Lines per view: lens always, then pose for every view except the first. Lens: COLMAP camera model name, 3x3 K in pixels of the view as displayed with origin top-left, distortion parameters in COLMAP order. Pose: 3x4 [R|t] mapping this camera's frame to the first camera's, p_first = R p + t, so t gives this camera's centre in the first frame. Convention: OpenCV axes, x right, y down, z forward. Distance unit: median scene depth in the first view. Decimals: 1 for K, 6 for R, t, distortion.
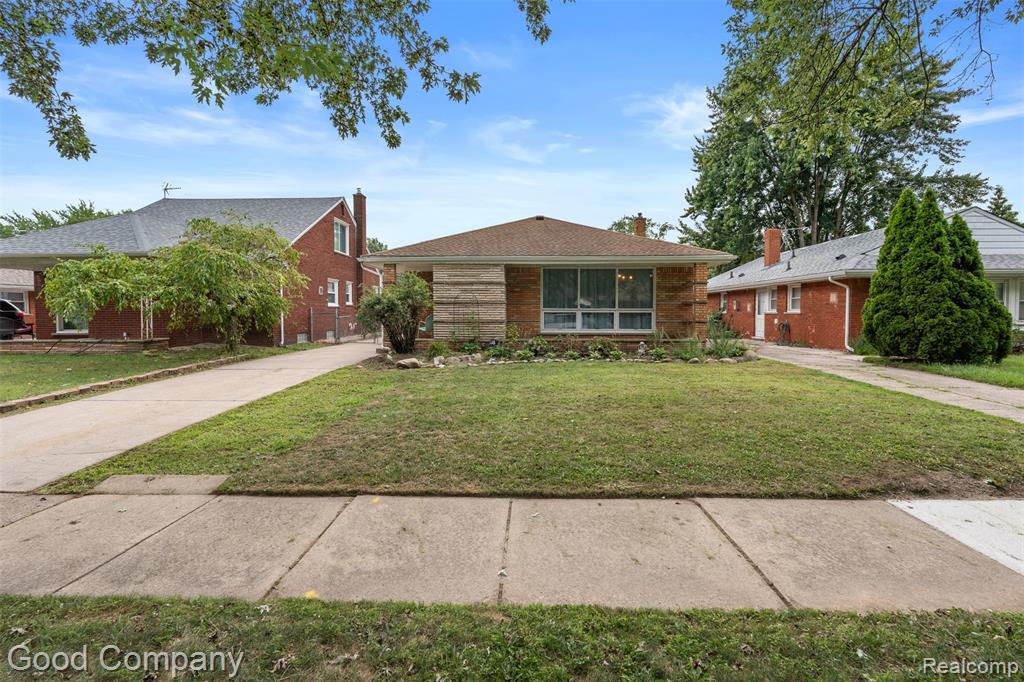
lens RADIAL K [[462.1, 0, 518.7], [0, 462.1, 319.4], [0, 0, 1]] dist [-0.003696, -0.000317]
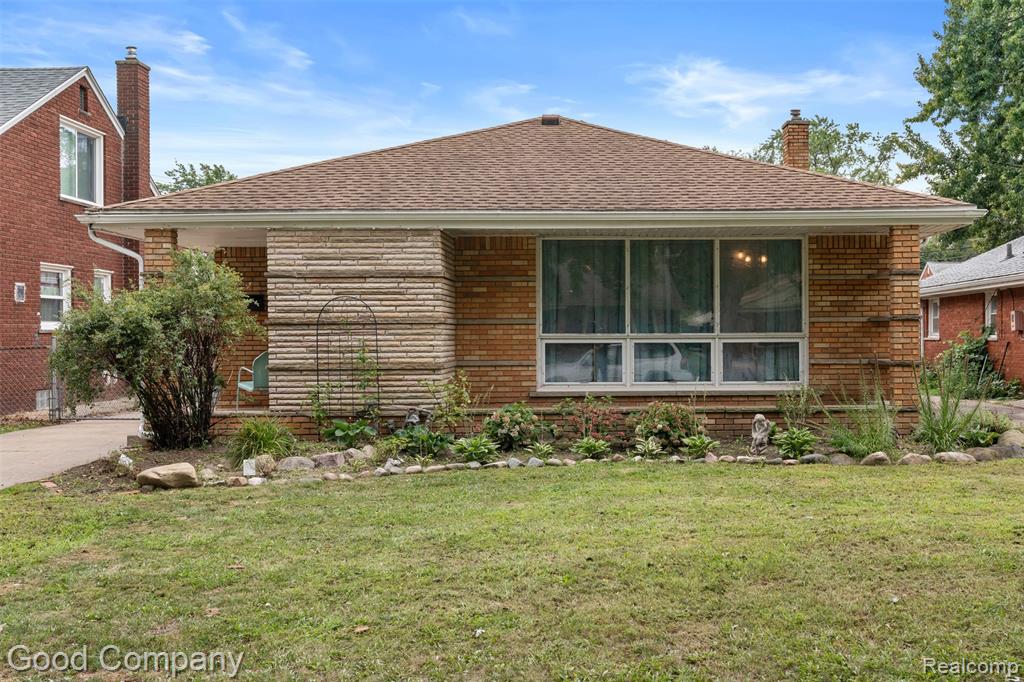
lens RADIAL K [[1049.9, 0, 634.6], [0, 1049.9, 339.2], [0, 0, 1]] dist [0.010150, 0.002963]
pose [[0.998468, -0.006795, 0.054912, 0.090811], [0.007411, 0.999912, -0.011024, -0.008886], [-0.054832, 0.011414, 0.998430, 0.043528]]
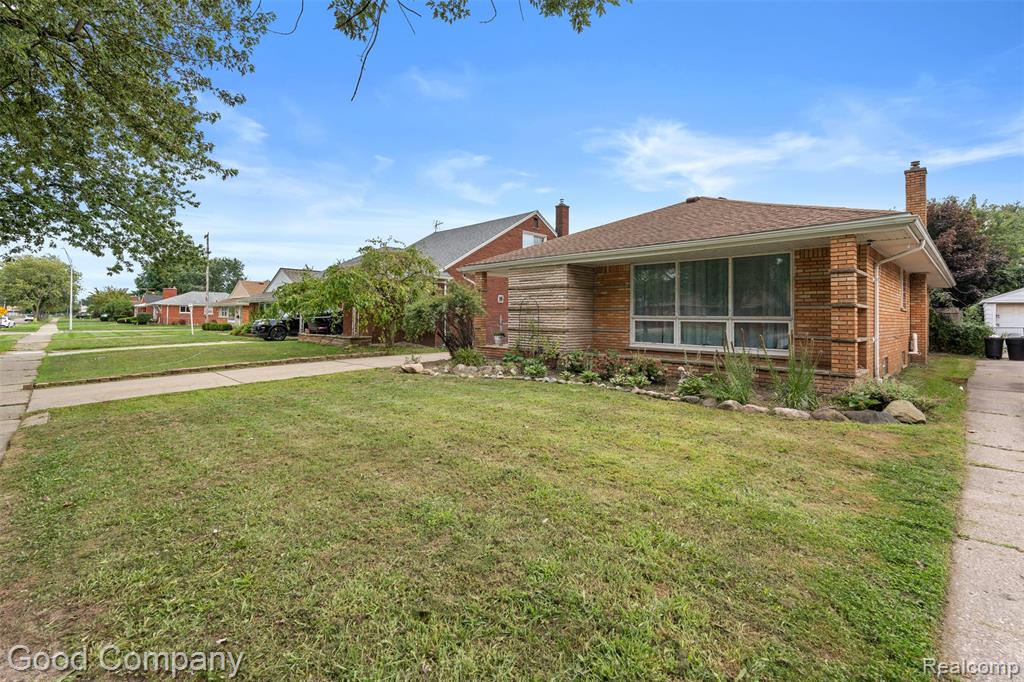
lens RADIAL K [[462.1, 0, 518.7], [0, 462.1, 319.4], [0, 0, 1]] dist [-0.003696, -0.000317]
pose [[0.721279, 0.009354, -0.692581, 0.499381], [-0.021439, 0.999731, -0.008825, -0.007271], [0.692313, 0.021213, 0.721286, 0.321408]]
